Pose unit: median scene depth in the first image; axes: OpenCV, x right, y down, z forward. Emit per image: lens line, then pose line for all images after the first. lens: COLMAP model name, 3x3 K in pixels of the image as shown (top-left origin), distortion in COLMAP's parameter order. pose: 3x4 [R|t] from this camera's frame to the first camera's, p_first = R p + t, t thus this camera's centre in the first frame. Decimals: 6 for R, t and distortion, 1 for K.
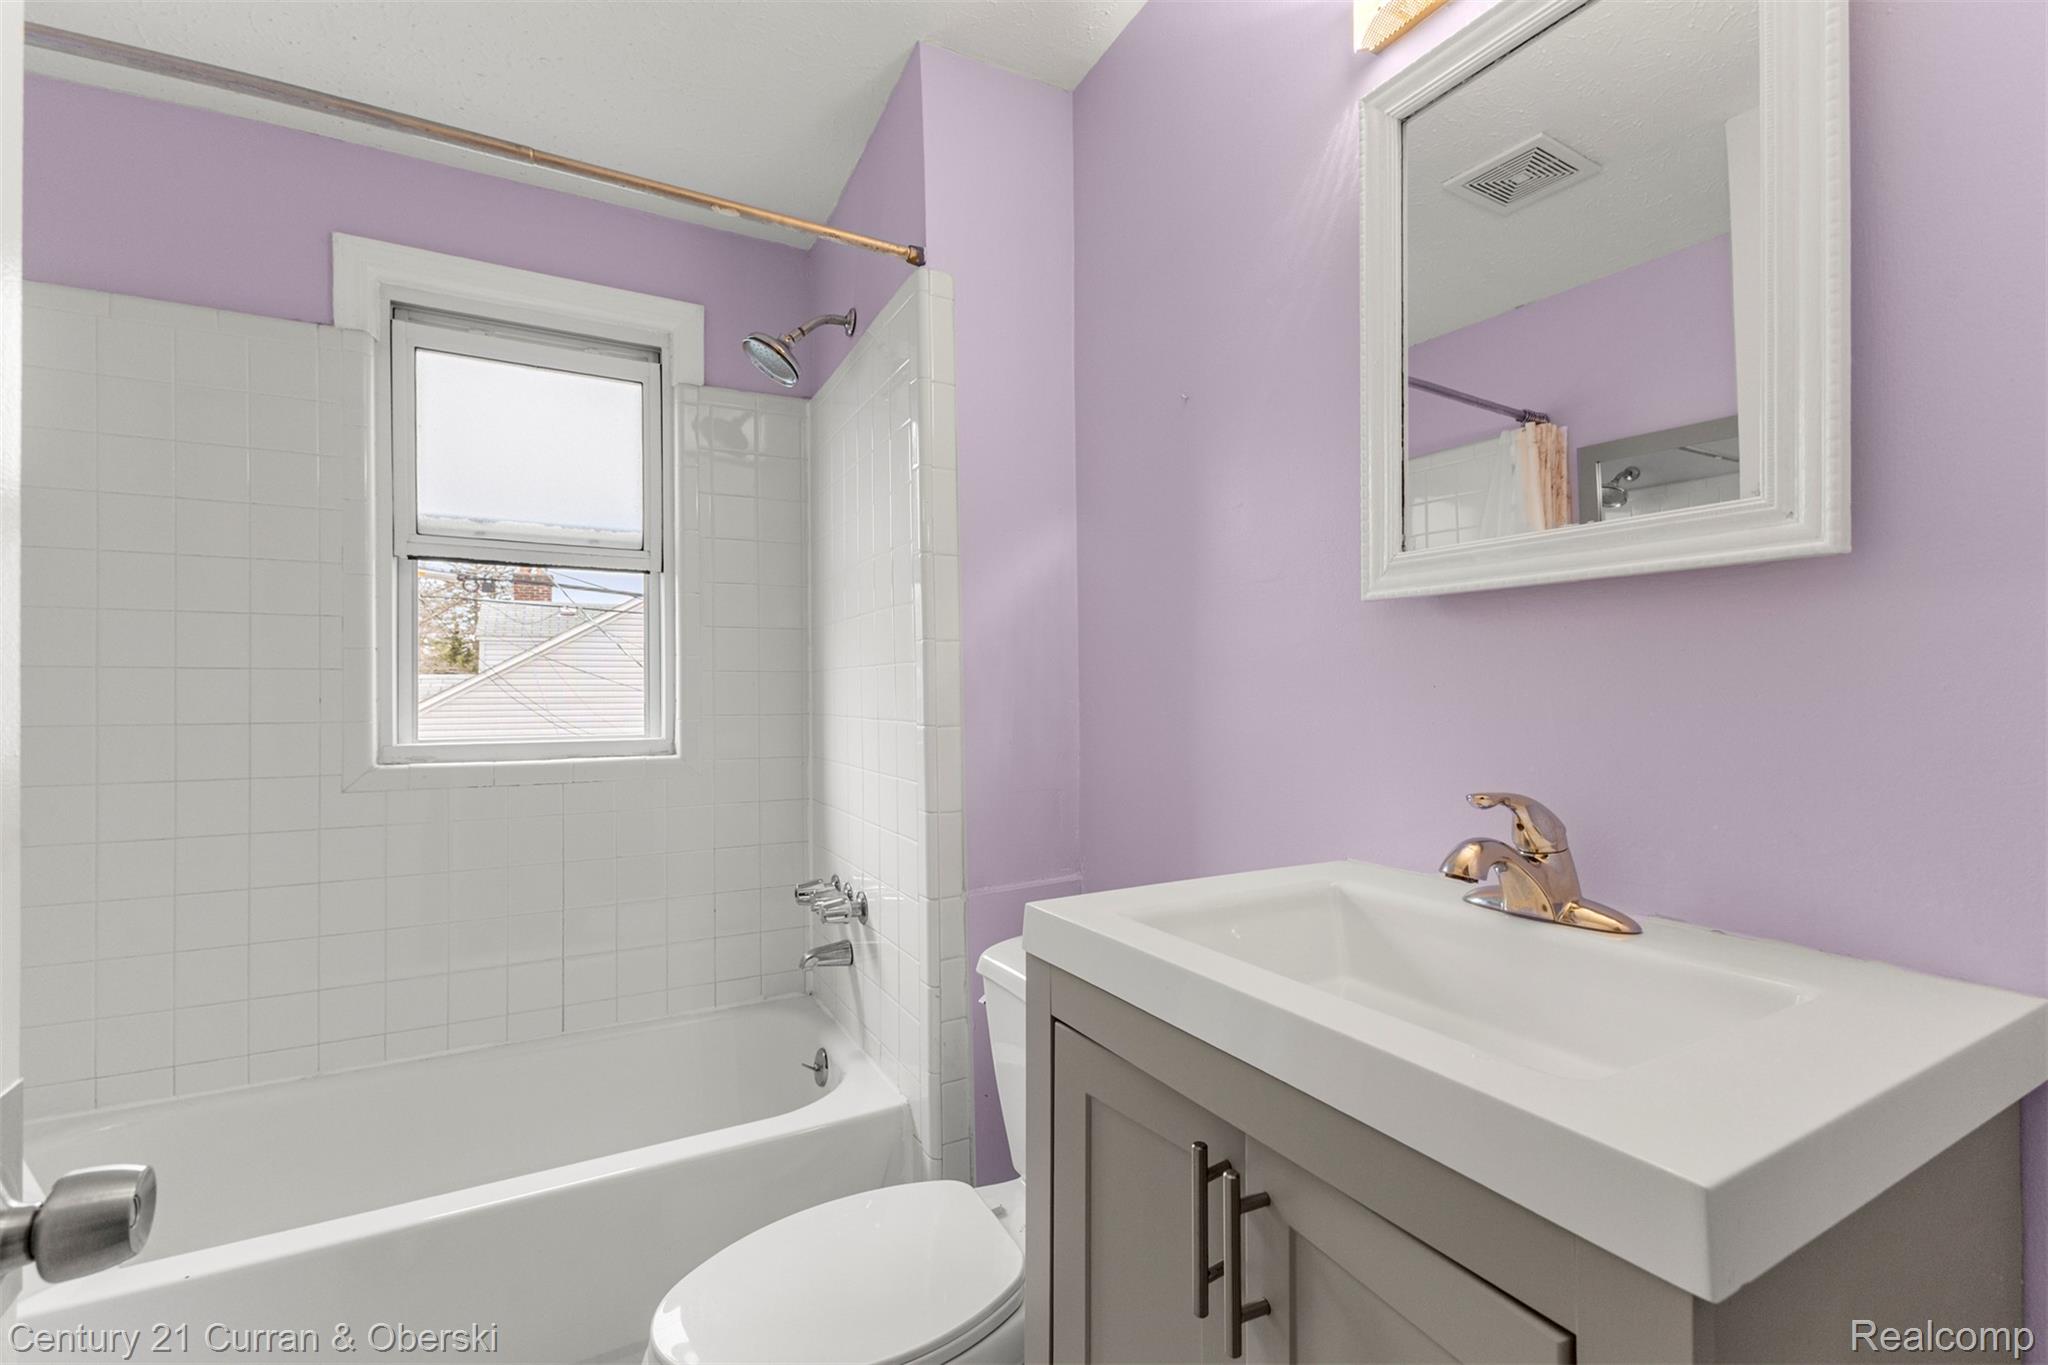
lens RADIAL K [[882.1, 0, 1023.3], [0, 882.1, 686.7], [0, 0, 1]] dist [0.014341, 0.000116]
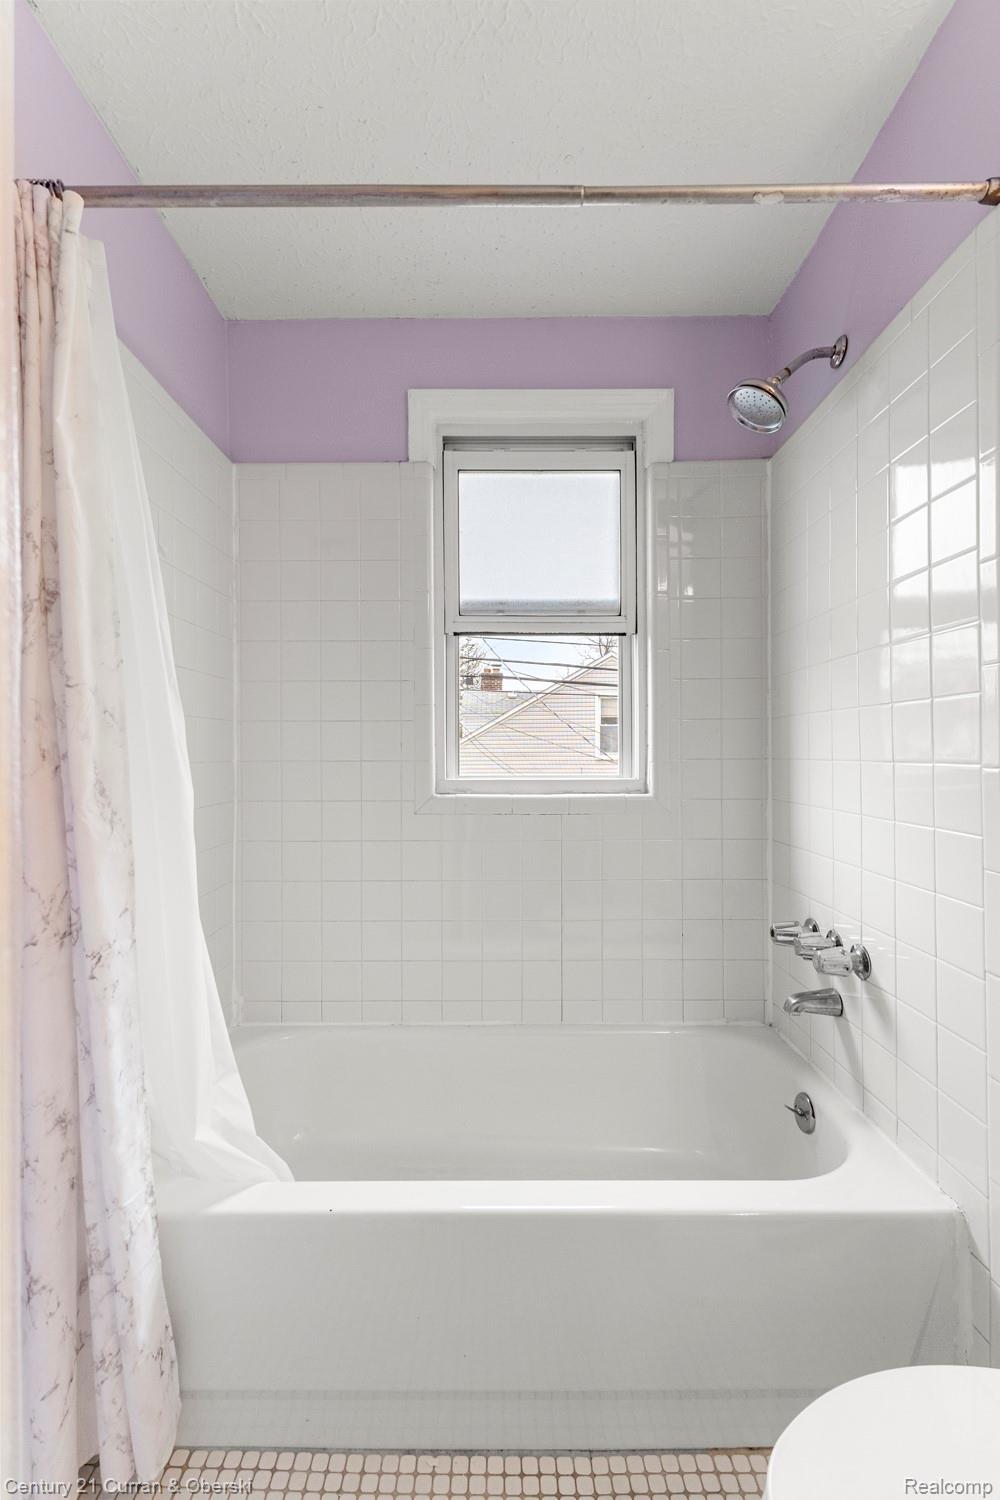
lens RADIAL K [[645.2, 0, 500.0], [0, 645.2, 750.0], [0, 0, 1]] dist [0.007318, -0.000463]
pose [[0.883015, 0.000650, -0.469345, -0.194414], [0.002102, 0.999984, 0.005341, 0.018342], [0.469341, -0.005703, 0.882999, 0.204732]]
